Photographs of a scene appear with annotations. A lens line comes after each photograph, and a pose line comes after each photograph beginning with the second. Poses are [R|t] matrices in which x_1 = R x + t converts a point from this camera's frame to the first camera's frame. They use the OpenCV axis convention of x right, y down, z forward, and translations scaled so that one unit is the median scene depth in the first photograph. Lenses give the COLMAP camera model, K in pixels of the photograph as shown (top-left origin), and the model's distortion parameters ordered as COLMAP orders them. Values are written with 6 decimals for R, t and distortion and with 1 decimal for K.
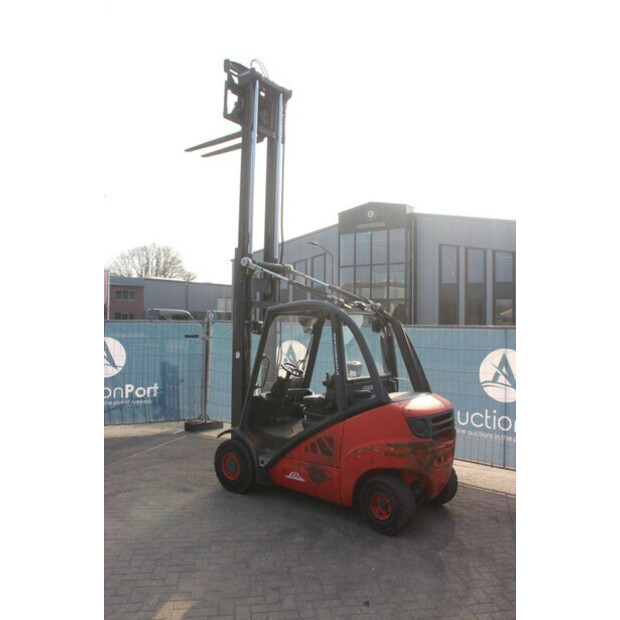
lens RADIAL K [[509.1, 0, 310.0], [0, 509.1, 310.0], [0, 0, 1]] dist [-0.175519, 0.158924]
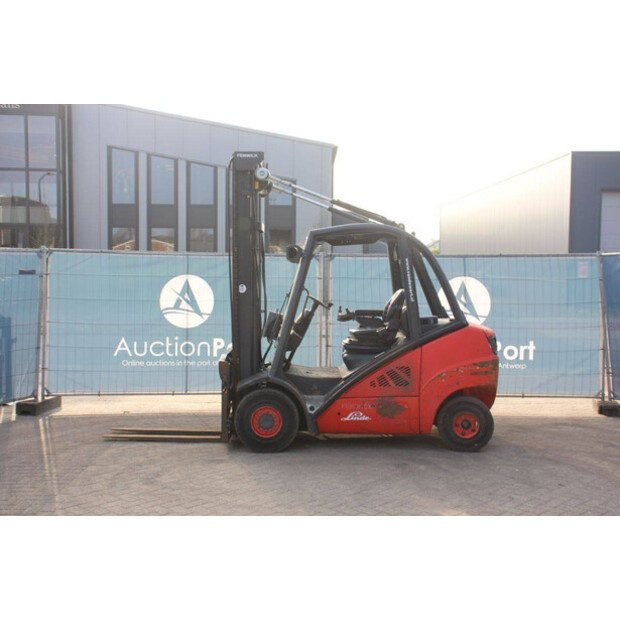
lens RADIAL K [[750.3, 0, 310.0], [0, 750.3, 310.0], [0, 0, 1]] dist [-0.007931, 0.068105]
pose [[0.793406, -0.042696, 0.607194, -0.866835], [-0.010702, 0.996404, 0.084048, 0.023291], [-0.608599, -0.073182, 0.790096, -0.015433]]
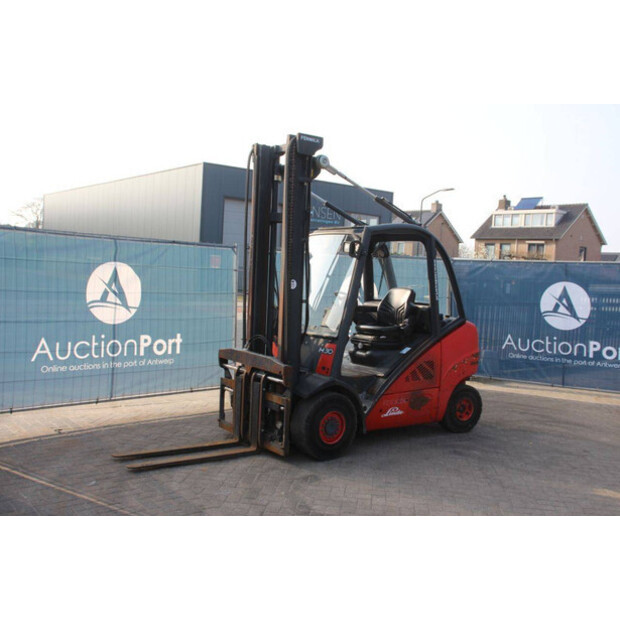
lens RADIAL K [[633.1, 0, 310.0], [0, 633.1, 310.0], [0, 0, 1]] dist [-0.061303, 0.019161]
pose [[0.271285, -0.064652, 0.960325, -1.127050], [-0.071844, 0.993598, 0.087187, 0.048279], [-0.959814, -0.092646, 0.264904, 0.804793]]
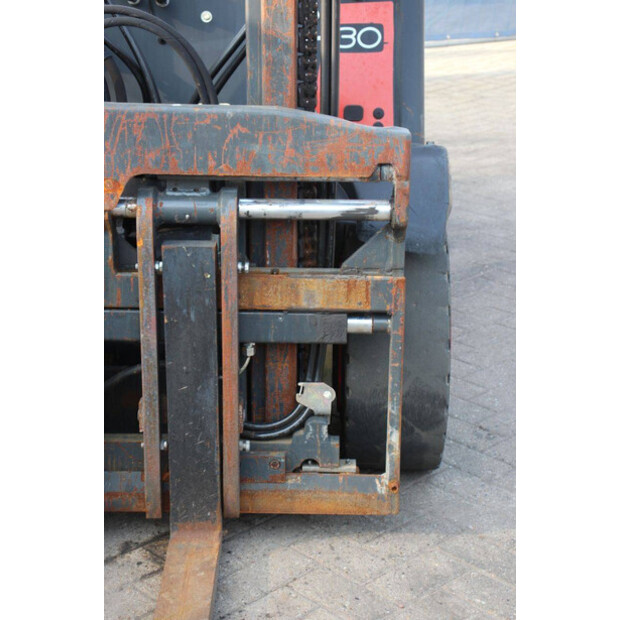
lens RADIAL K [[1314.3, 0, 310.0], [0, 1314.3, 310.0], [0, 0, 1]] dist [0.321632, 0.117574]
pose [[-0.593817, -0.291136, 0.750081, -0.533820], [-0.047207, 0.943241, 0.328737, 0.134306], [-0.803214, 0.159801, -0.573856, 1.375183]]
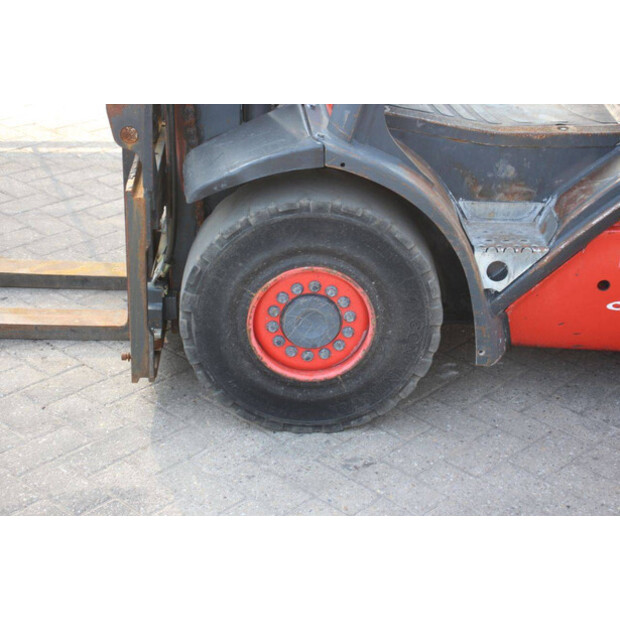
lens RADIAL K [[1225.9, 0, 310.0], [0, 1225.9, 310.0], [0, 0, 1]] dist [0.049355, 2.771898]
pose [[0.782980, -0.272346, 0.559258, -0.443712], [-0.038645, 0.876028, 0.480709, 0.070705], [-0.620845, -0.397998, 0.675388, 0.680134]]
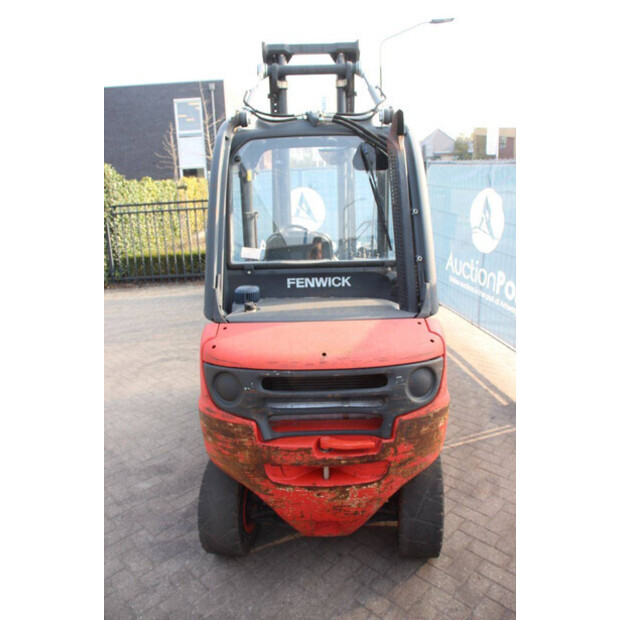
lens RADIAL K [[509.1, 0, 310.0], [0, 509.1, 310.0], [0, 0, 1]] dist [-0.175519, 0.158924]
pose [[0.605279, 0.172189, -0.777167, 0.493637], [0.064904, 0.962397, 0.263778, 0.043760], [0.793363, -0.210100, 0.571343, 0.667109]]
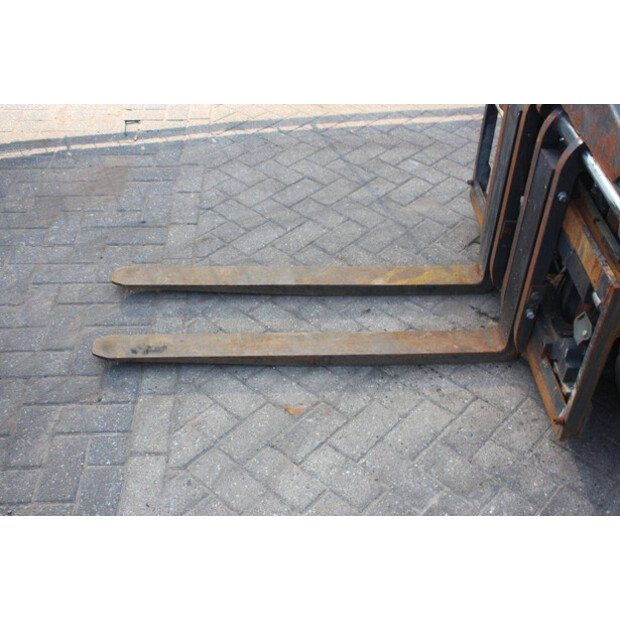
lens RADIAL K [[731.0, 0, 310.0], [0, 731.0, 310.0], [0, 0, 1]] dist [-0.007472, 0.008129]
pose [[0.776029, -0.424001, 0.466907, -0.429324], [-0.013377, 0.729071, 0.684307, 0.092134], [-0.630555, -0.537288, 0.560109, 0.999864]]
